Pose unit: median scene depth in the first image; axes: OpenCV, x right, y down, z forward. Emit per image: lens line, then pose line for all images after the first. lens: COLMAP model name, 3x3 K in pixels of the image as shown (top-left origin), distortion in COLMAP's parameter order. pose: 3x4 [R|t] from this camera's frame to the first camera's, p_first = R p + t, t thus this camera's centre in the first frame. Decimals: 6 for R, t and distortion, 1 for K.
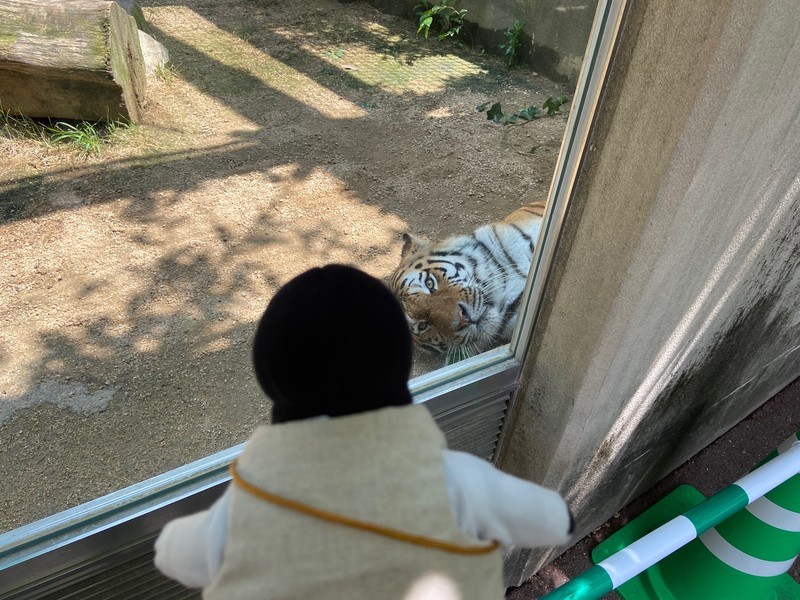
lens RADIAL K [[606.4, 0, 400.0], [0, 606.4, 300.0], [0, 0, 1]] dist [0.103183, -0.152334]
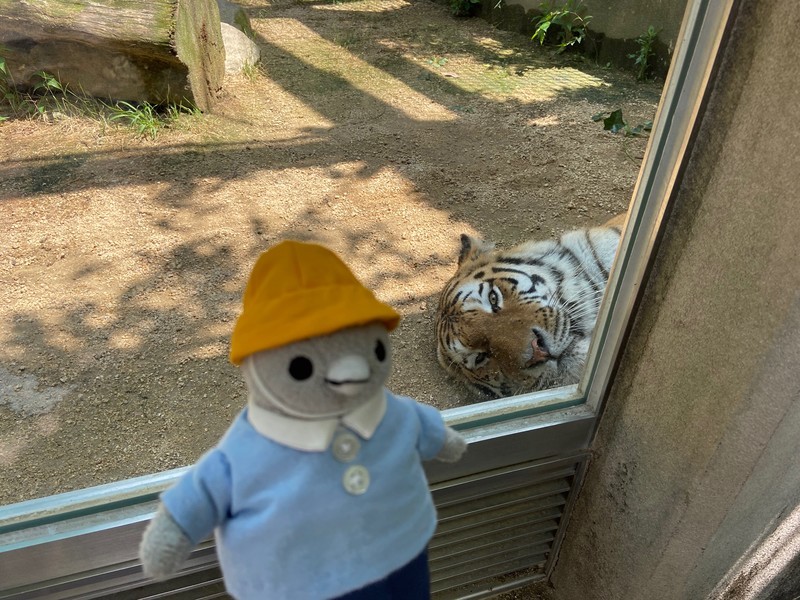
lens RADIAL K [[606.4, 0, 400.0], [0, 606.4, 300.0], [0, 0, 1]] dist [0.103183, -0.152334]
pose [[0.978764, 0.095813, -0.181220, 0.055658], [-0.110818, 0.991040, -0.074555, 0.030065], [0.172453, 0.093054, 0.980613, 0.194697]]
